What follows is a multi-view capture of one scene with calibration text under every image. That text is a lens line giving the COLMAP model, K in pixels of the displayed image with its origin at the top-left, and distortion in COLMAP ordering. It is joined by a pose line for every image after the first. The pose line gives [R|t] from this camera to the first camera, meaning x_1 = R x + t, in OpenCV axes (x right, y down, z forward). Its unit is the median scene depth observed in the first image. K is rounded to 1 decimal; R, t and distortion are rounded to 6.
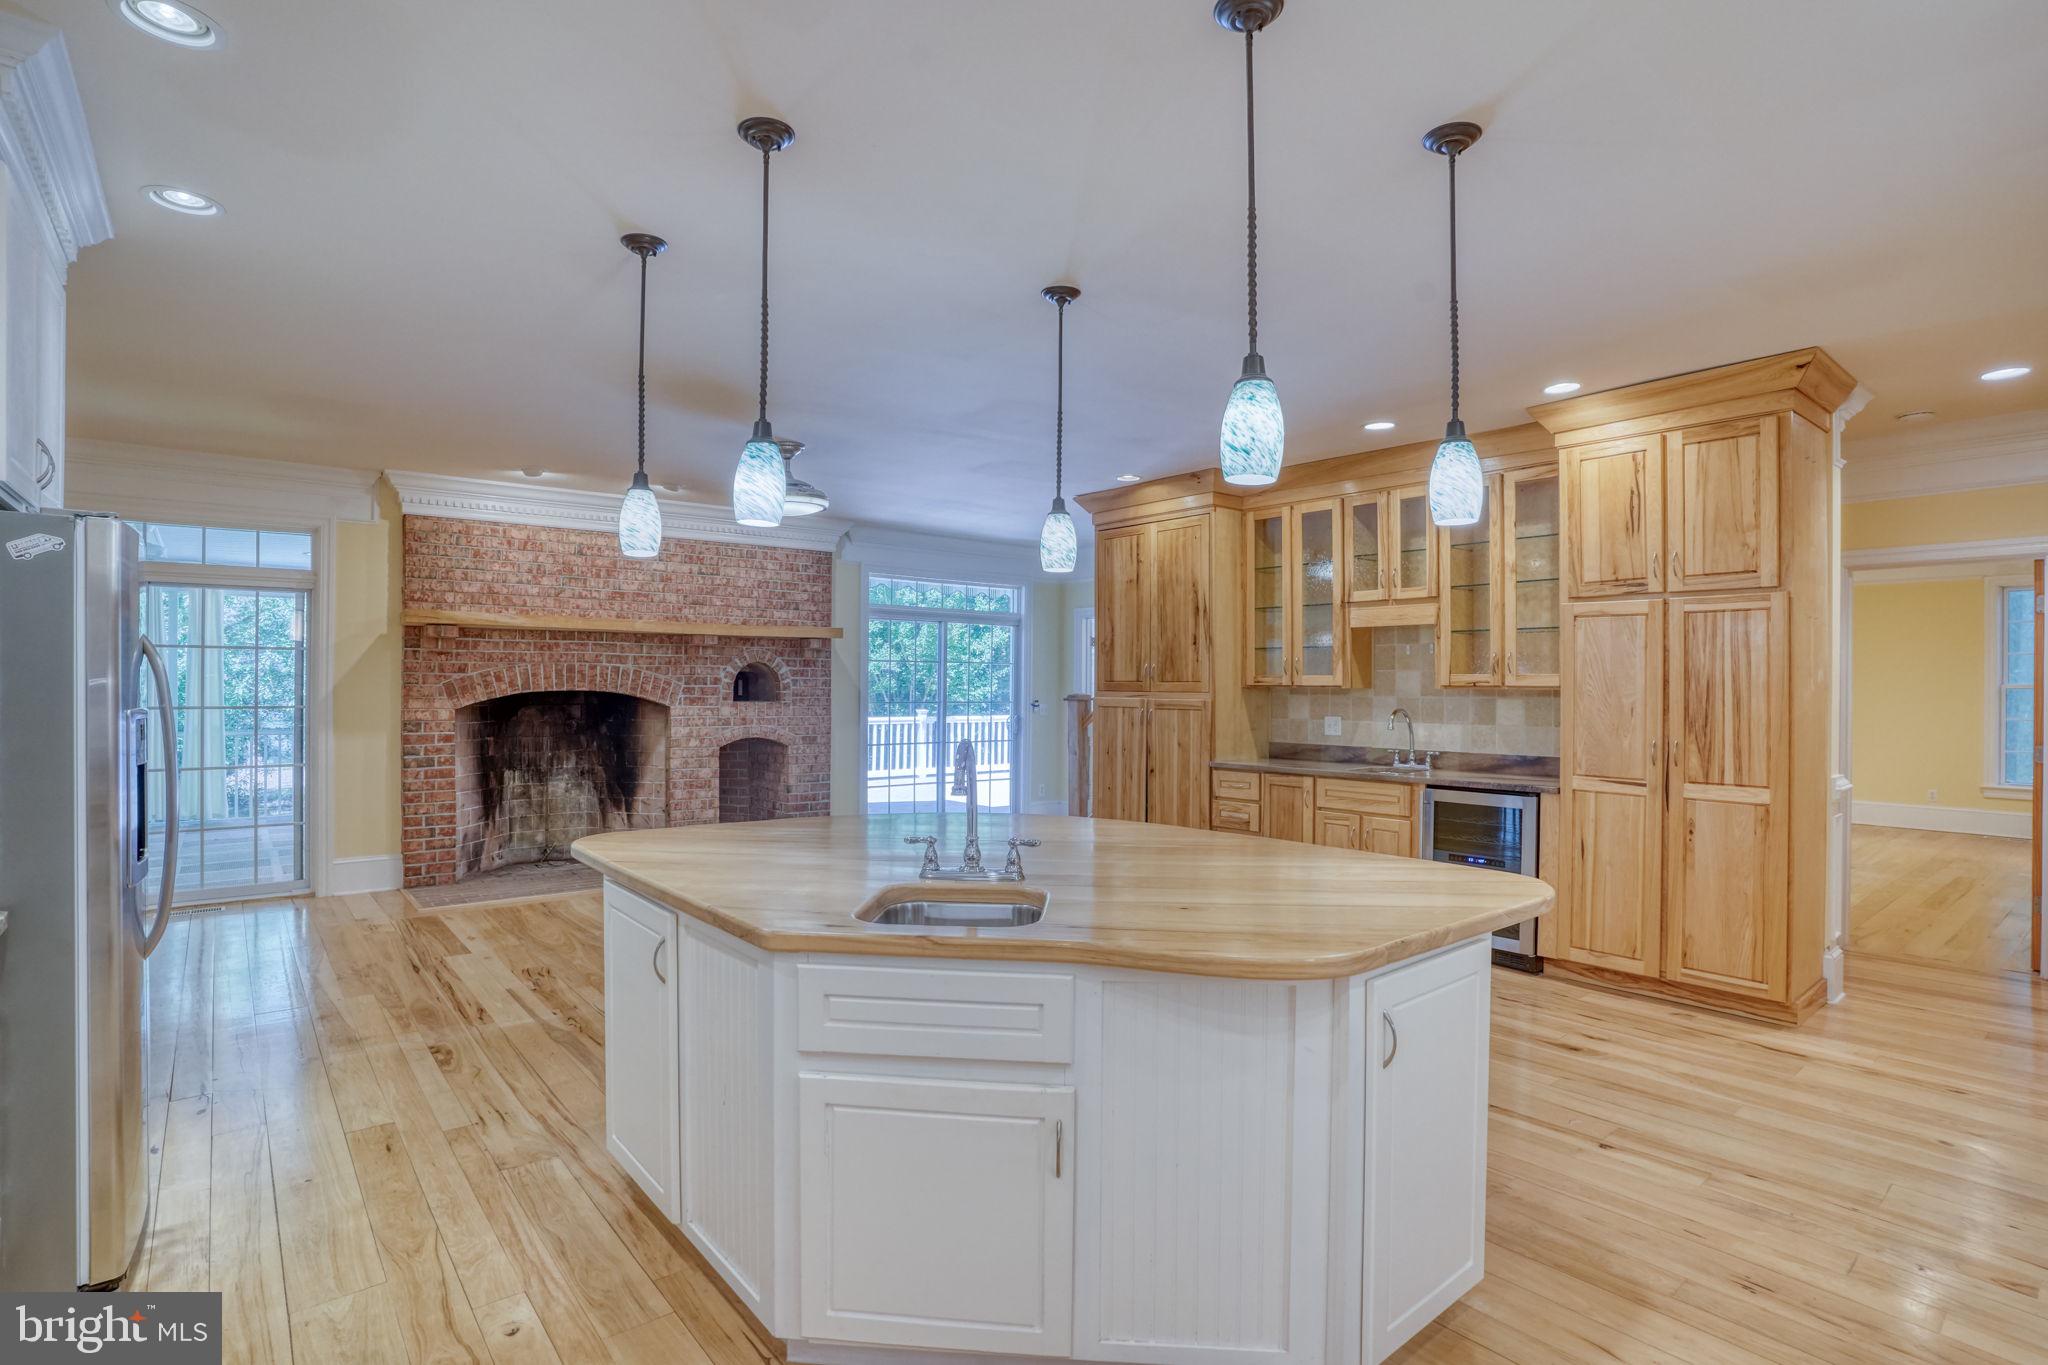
lens RADIAL K [[1038.0, 0, 1038.3], [0, 1038.0, 678.1], [0, 0, 1]] dist [-0.078224, 0.036478]
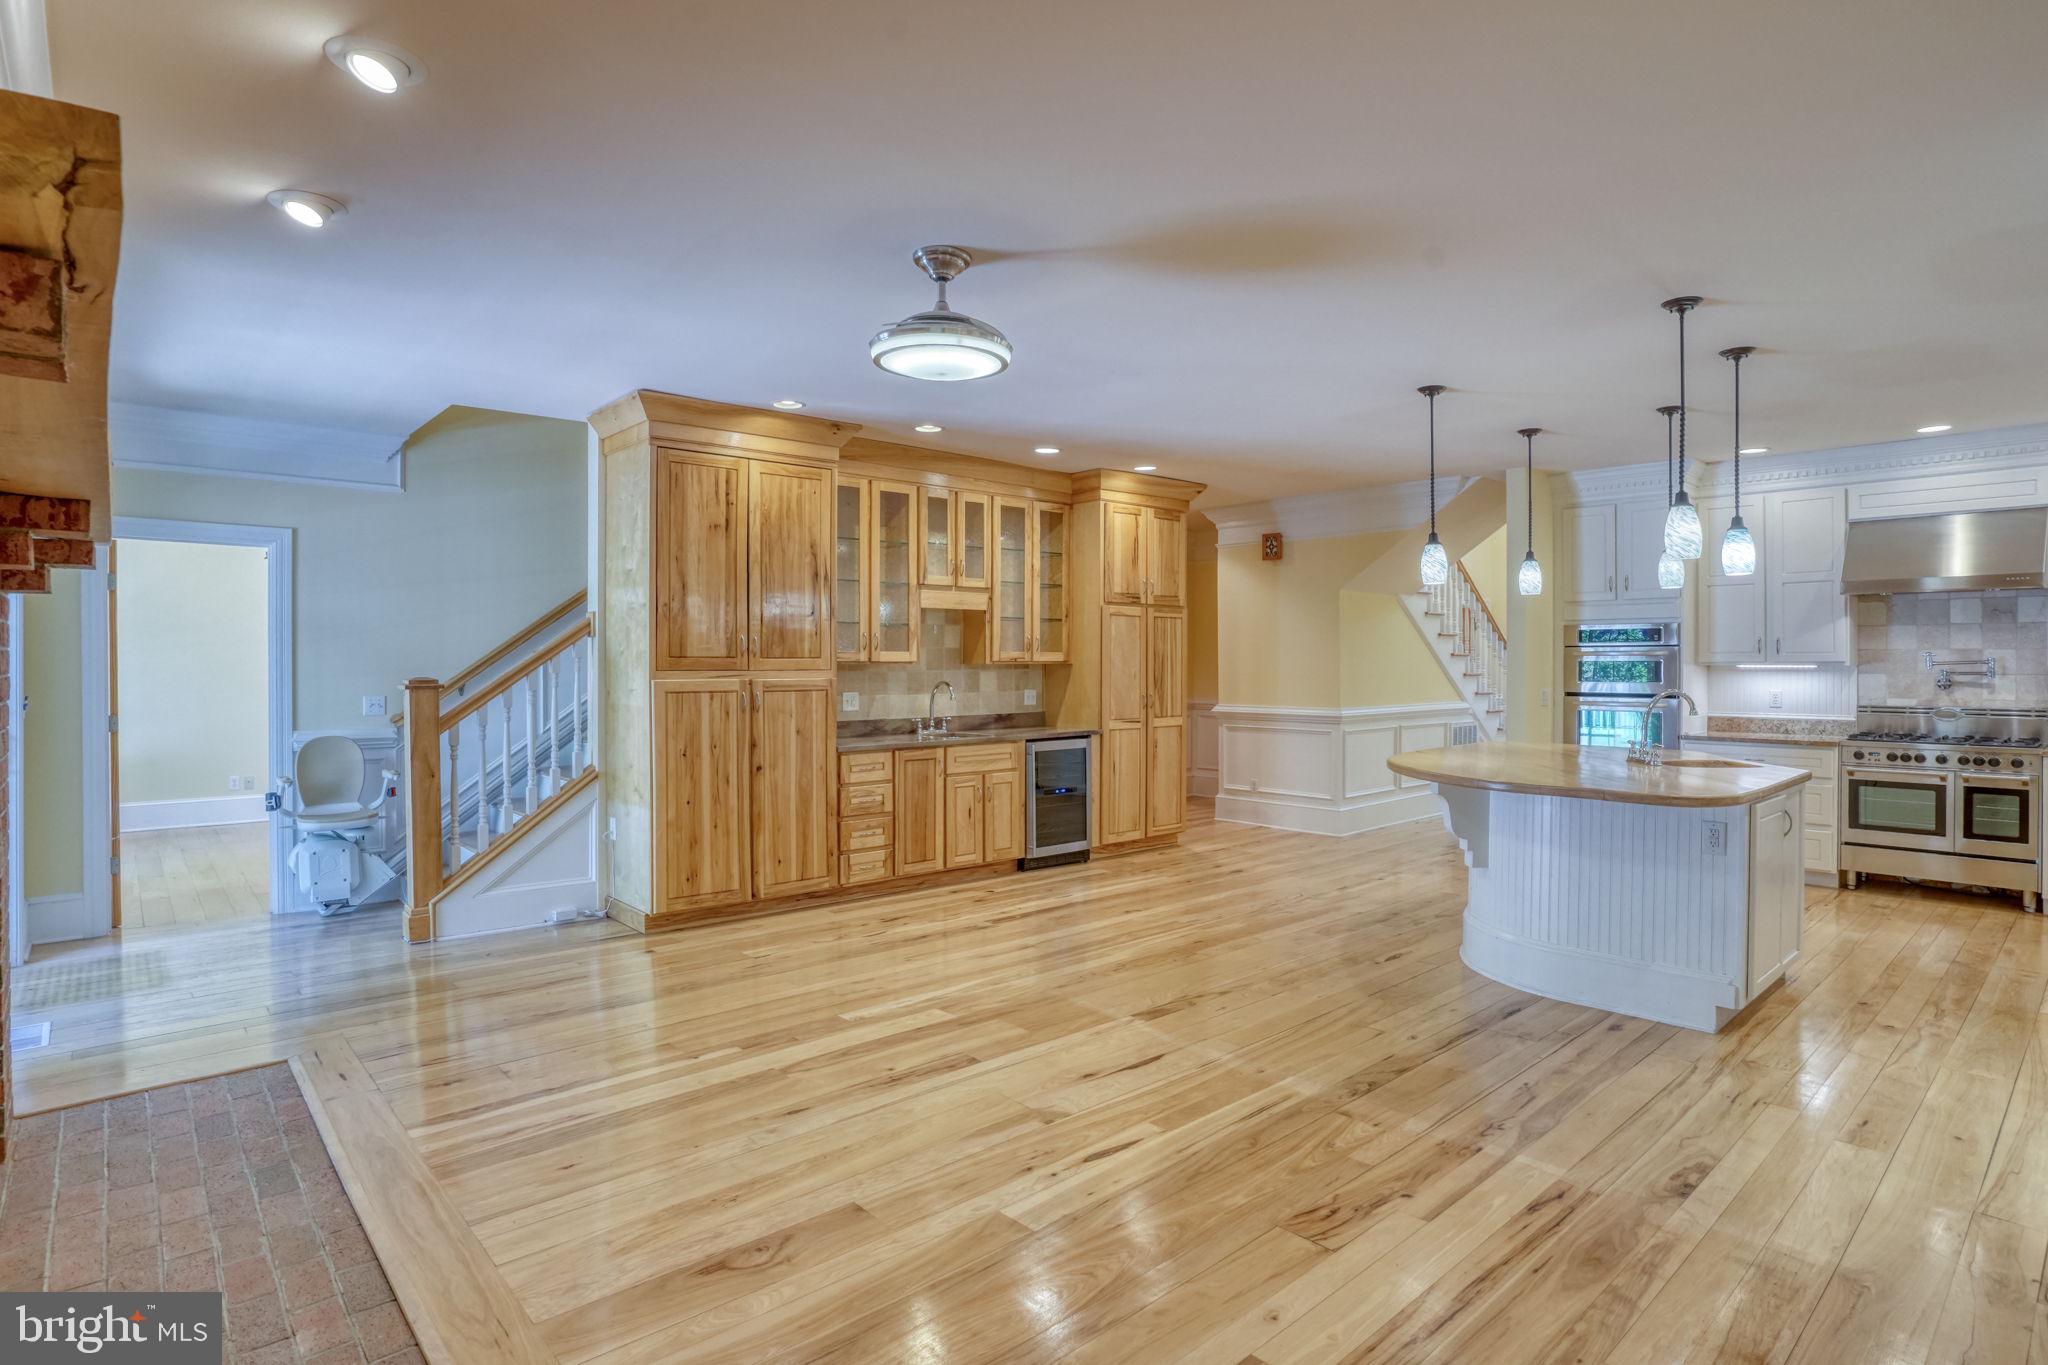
lens RADIAL K [[1038.0, 0, 1038.3], [0, 1038.0, 678.1], [0, 0, 1]] dist [-0.078224, 0.036478]
pose [[-0.044495, -0.020308, 0.998803, -0.846587], [-0.005494, 0.999783, 0.020084, 0.002349], [-0.998994, -0.004594, -0.044597, 0.991557]]
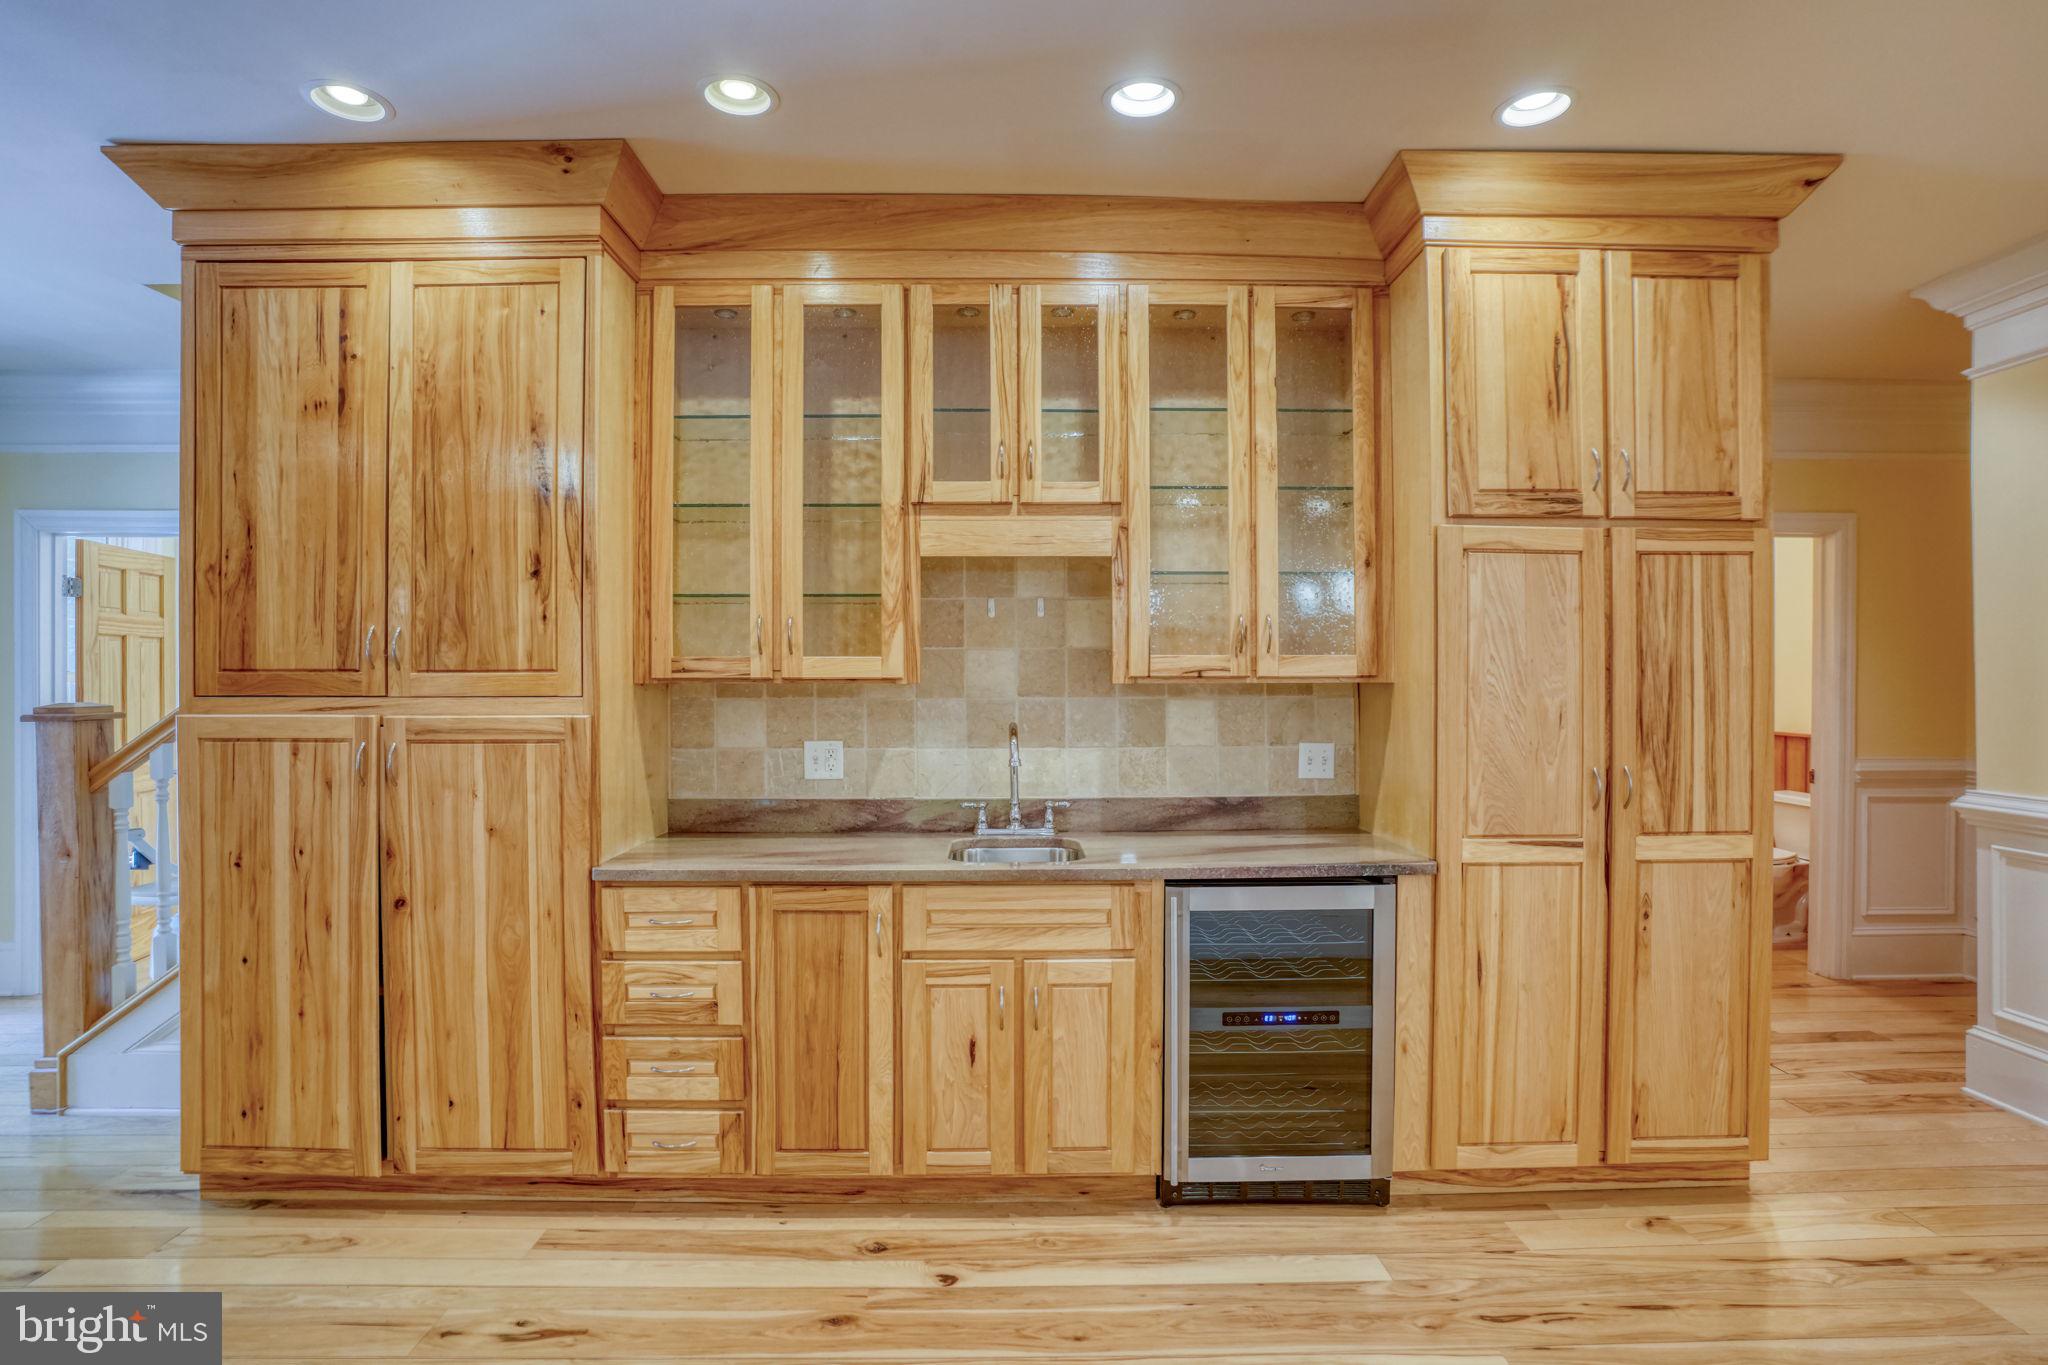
lens RADIAL K [[1038.0, 0, 1038.3], [0, 1038.0, 678.1], [0, 0, 1]] dist [-0.078224, 0.036478]
pose [[0.621321, -0.006061, 0.783533, -0.043133], [0.000181, 0.999971, 0.007592, 0.004002], [-0.783556, -0.004575, 0.621304, 0.705748]]
